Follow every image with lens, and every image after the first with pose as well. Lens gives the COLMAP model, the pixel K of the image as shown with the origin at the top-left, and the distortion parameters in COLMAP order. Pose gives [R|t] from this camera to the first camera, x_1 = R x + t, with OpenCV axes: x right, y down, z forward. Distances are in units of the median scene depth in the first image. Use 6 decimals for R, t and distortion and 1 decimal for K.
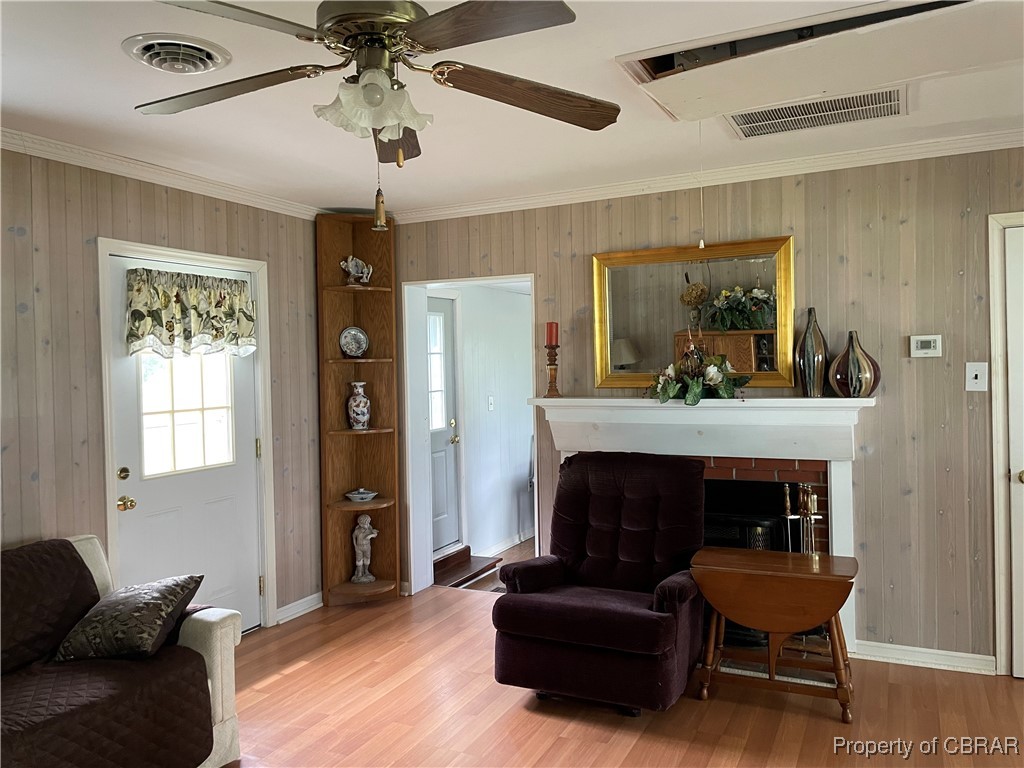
lens RADIAL K [[775.9, 0, 518.6], [0, 775.9, 381.0], [0, 0, 1]] dist [0.110106, -0.149126]
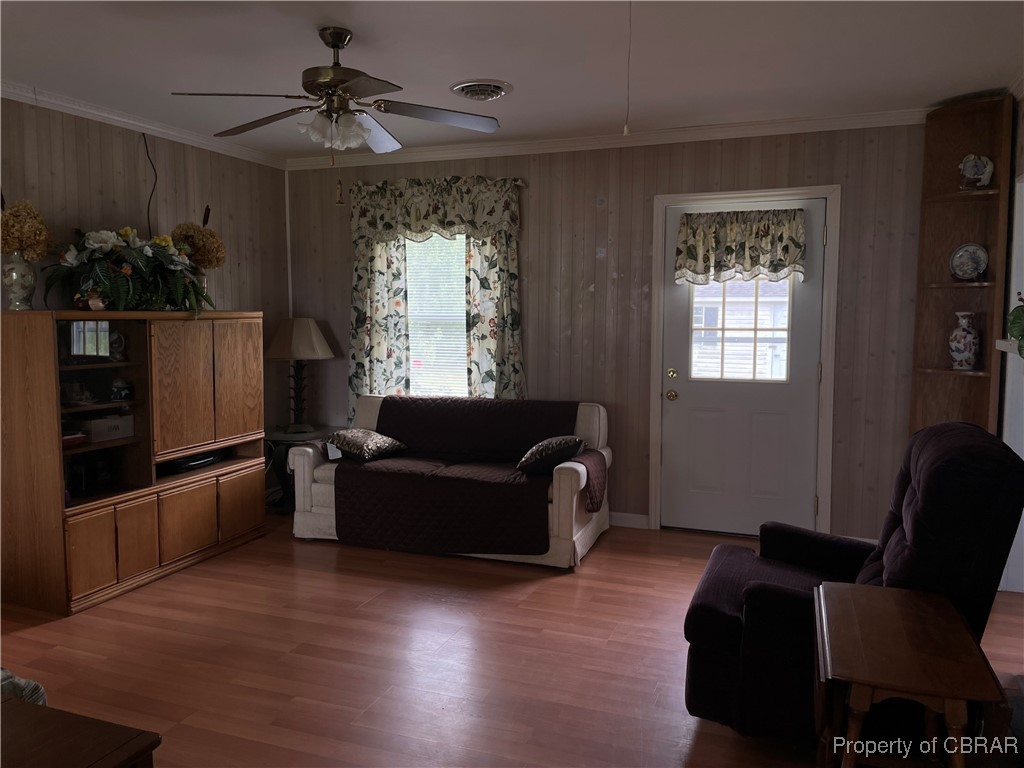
lens RADIAL K [[775.9, 0, 518.6], [0, 775.9, 381.0], [0, 0, 1]] dist [0.110106, -0.149126]
pose [[0.083957, 0.111536, -0.990208, 0.692806], [-0.027891, 0.993590, 0.109552, -0.004814], [0.996079, 0.018421, 0.086529, 0.555917]]
